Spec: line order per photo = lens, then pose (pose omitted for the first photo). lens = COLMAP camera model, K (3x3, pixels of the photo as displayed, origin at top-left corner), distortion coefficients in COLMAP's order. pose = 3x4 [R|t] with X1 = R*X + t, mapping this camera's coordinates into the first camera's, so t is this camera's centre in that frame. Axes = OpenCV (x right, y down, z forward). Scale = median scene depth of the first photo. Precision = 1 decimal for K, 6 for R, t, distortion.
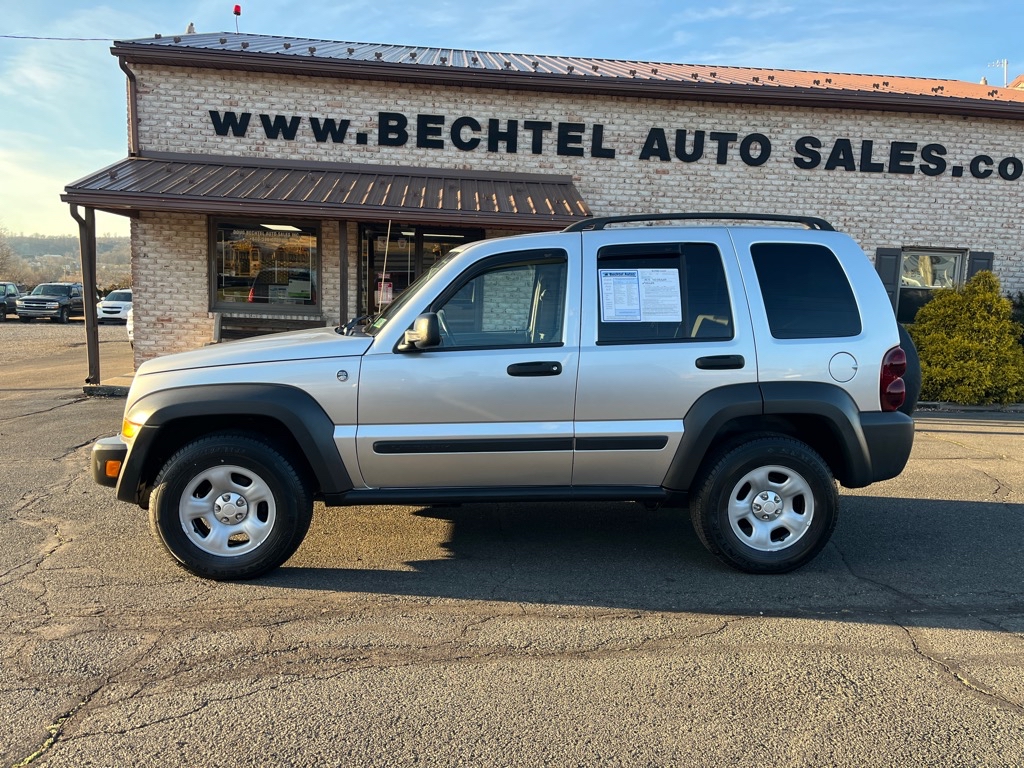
lens RADIAL K [[776.4, 0, 511.0], [0, 776.4, 385.7], [0, 0, 1]] dist [0.064135, -0.067887]
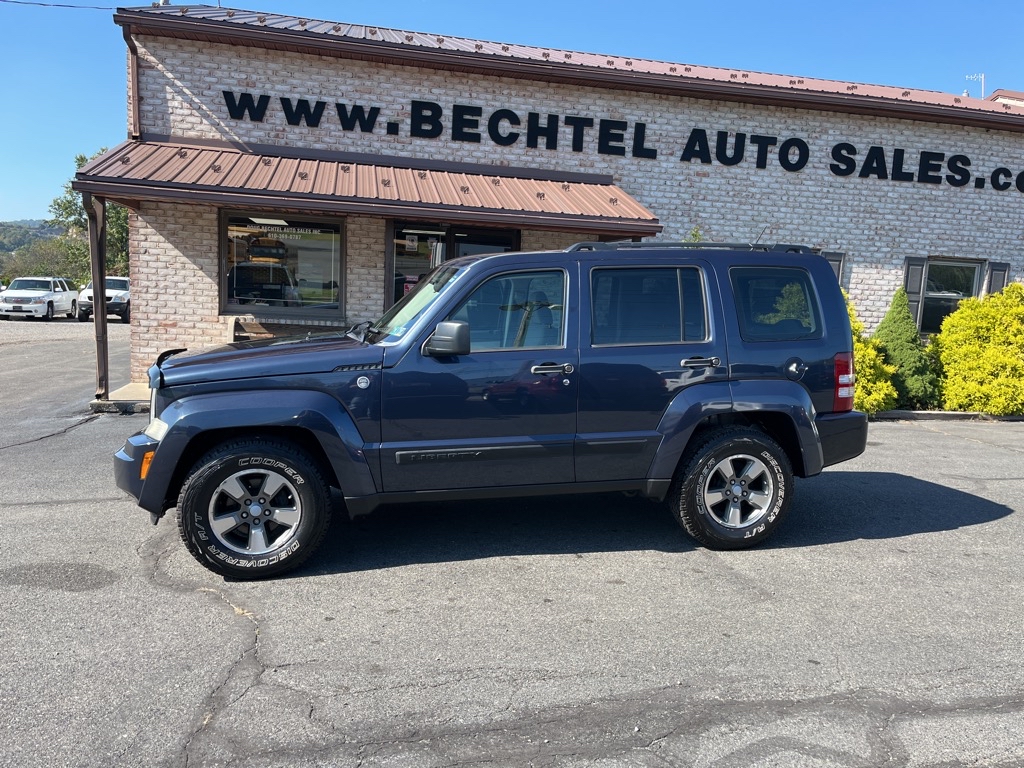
lens RADIAL K [[776.4, 0, 516.7], [0, 776.4, 385.1], [0, 0, 1]] dist [0.064135, -0.067887]
pose [[0.992689, -0.002094, 0.120685, -0.154506], [0.001671, 0.999992, 0.003604, -0.017601], [-0.120692, -0.003376, 0.992684, 0.068660]]
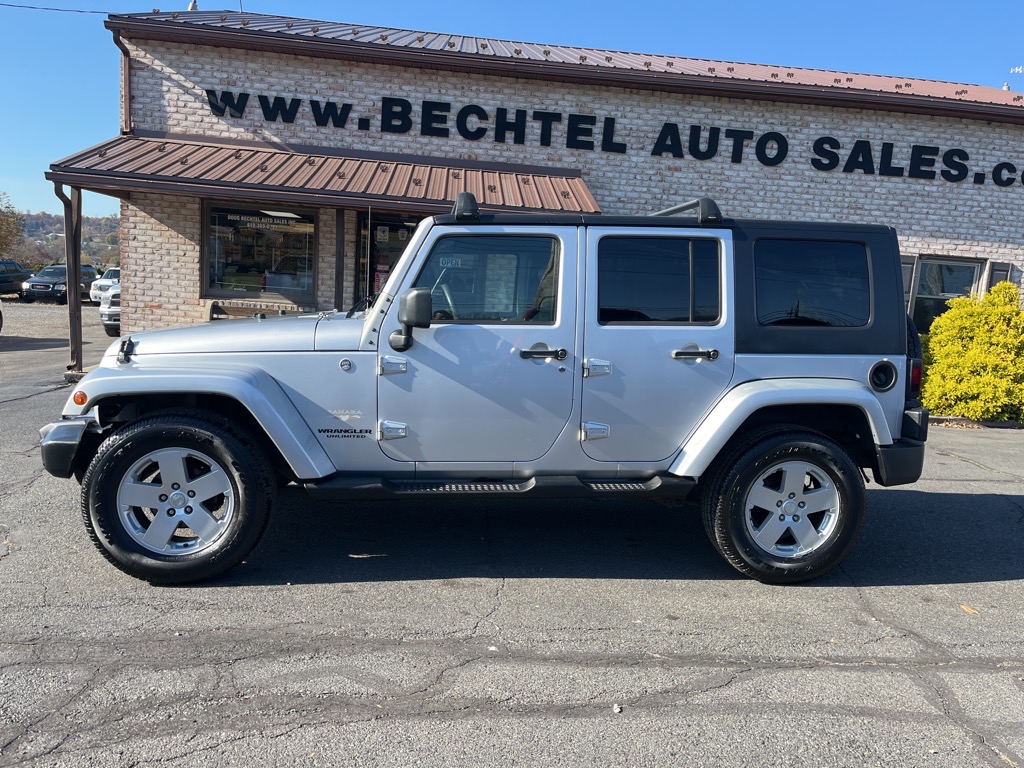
lens RADIAL K [[776.4, 0, 515.4], [0, 776.4, 387.5], [0, 0, 1]] dist [0.064135, -0.067887]
pose [[0.999496, 0.031701, 0.001871, 0.003983], [-0.031719, 0.999447, 0.010023, -0.007444], [-0.001552, -0.010077, 0.999948, 0.032934]]
